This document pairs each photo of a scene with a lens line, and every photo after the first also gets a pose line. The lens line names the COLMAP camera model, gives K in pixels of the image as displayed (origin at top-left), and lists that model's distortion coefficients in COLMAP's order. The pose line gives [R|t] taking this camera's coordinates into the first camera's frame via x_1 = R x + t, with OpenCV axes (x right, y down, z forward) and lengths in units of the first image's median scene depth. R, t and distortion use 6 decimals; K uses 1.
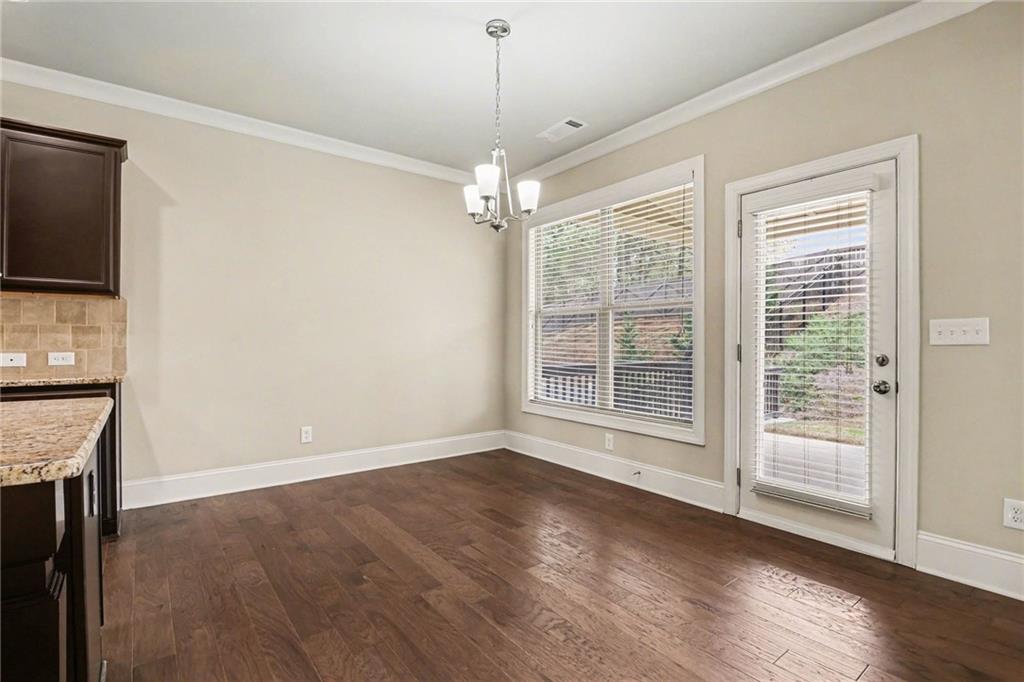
lens RADIAL K [[481.0, 0, 512.7], [0, 481.0, 350.8], [0, 0, 1]] dist [-0.020915, -0.000576]
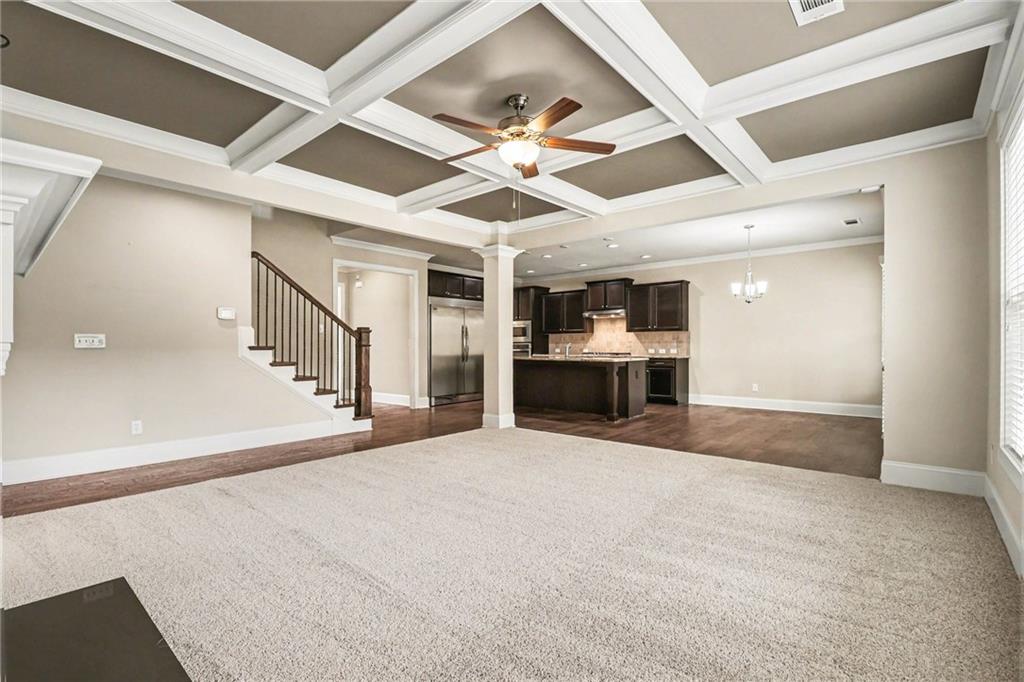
lens RADIAL K [[481.0, 0, 512.7], [0, 481.0, 350.8], [0, 0, 1]] dist [-0.020915, -0.000576]
pose [[0.220297, 0.003145, -0.975428, 1.873020], [-0.013531, 0.999908, 0.000168, 0.027100], [0.975339, 0.013161, 0.220320, -0.717269]]
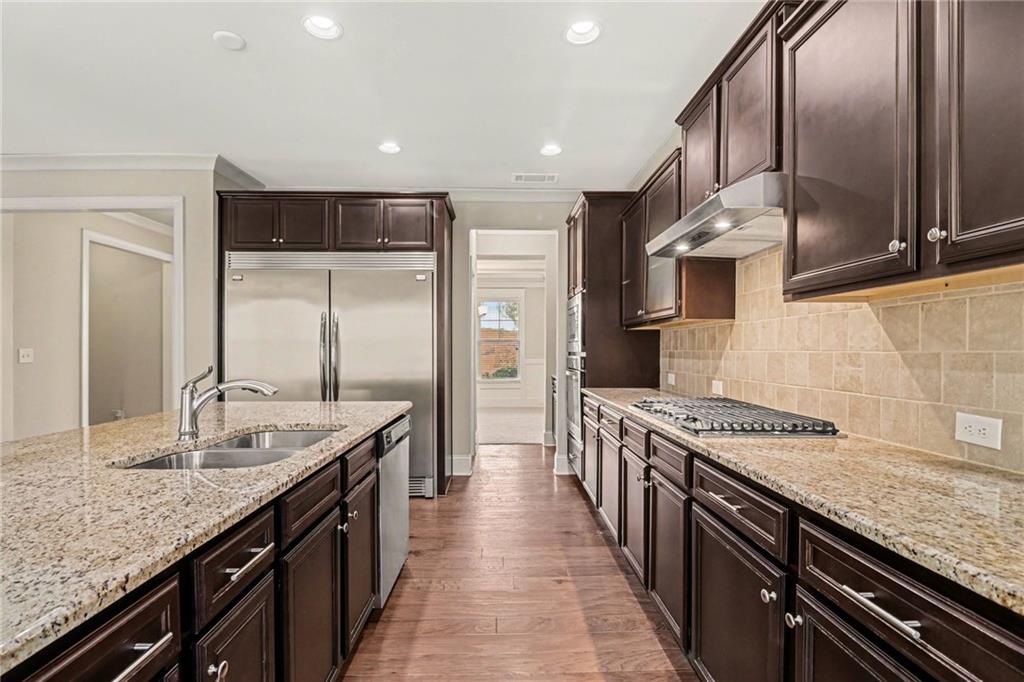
lens RADIAL K [[481.0, 0, 512.7], [0, 481.0, 350.8], [0, 0, 1]] dist [-0.020915, -0.000576]
pose [[-0.582977, -0.000619, -0.812488, -0.469868], [-0.009579, 0.999935, 0.006111, -0.051709], [0.812432, 0.011345, -0.582945, 0.800743]]
